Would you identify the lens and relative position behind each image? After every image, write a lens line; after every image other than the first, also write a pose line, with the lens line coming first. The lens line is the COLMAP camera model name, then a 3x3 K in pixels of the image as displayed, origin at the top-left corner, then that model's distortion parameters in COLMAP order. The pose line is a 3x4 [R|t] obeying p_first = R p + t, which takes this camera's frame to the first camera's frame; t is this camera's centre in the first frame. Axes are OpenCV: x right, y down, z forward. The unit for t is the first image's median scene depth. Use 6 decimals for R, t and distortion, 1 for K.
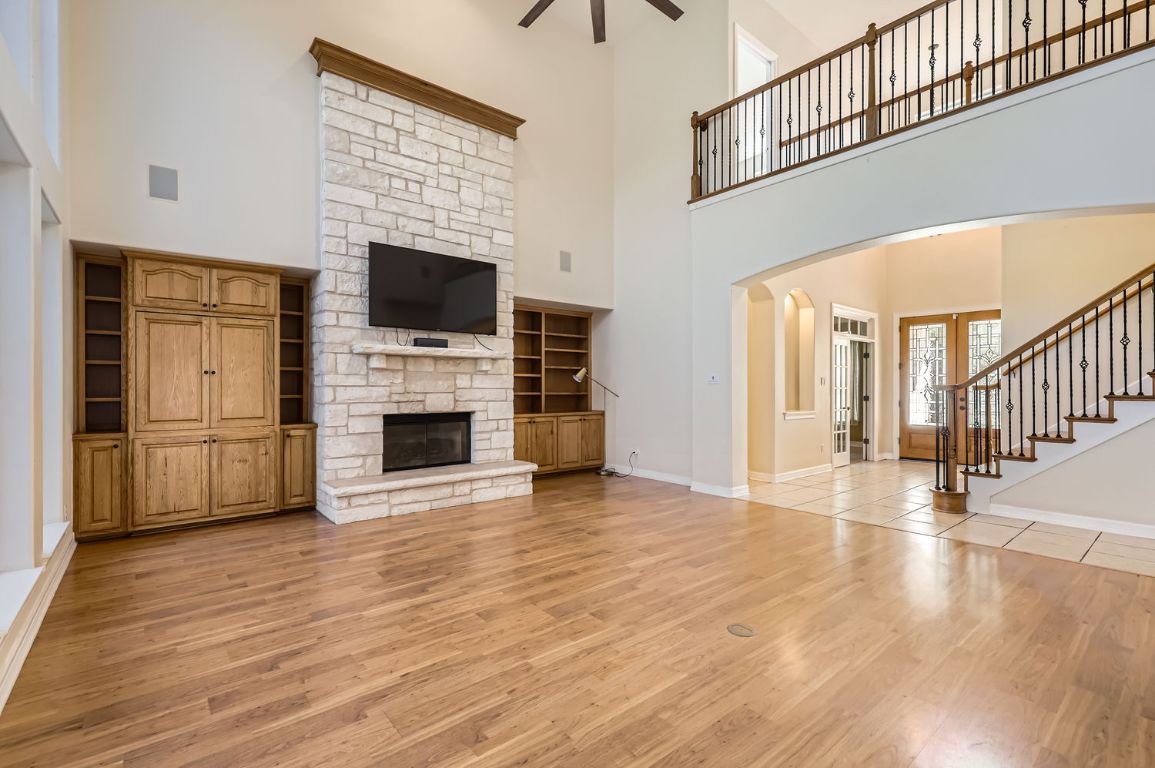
lens RADIAL K [[519.8, 0, 574.3], [0, 519.8, 388.0], [0, 0, 1]] dist [0.004875, 0.001083]
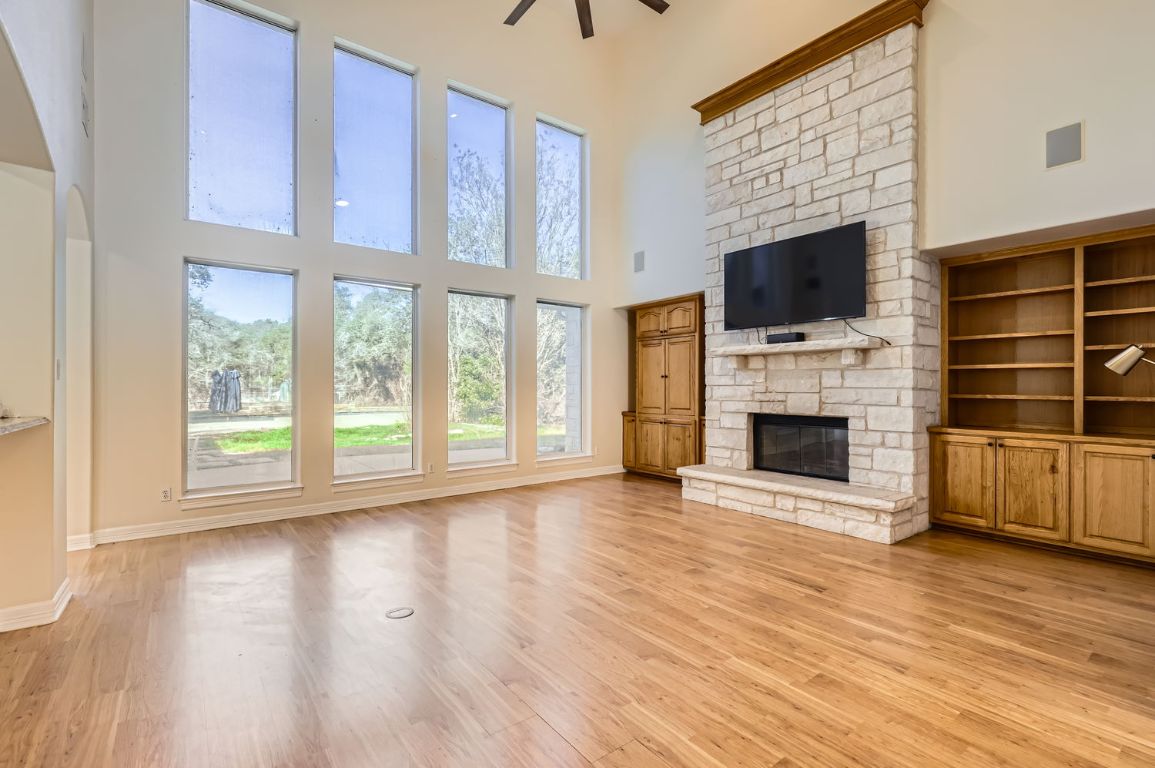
lens RADIAL K [[519.8, 0, 574.5], [0, 519.8, 383.0], [0, 0, 1]] dist [0.004875, 0.001083]
pose [[-0.033868, -0.005318, -0.999412, 0.663917], [-0.000425, 0.999986, -0.005307, -0.002496], [0.999426, 0.000245, -0.033869, 0.668289]]
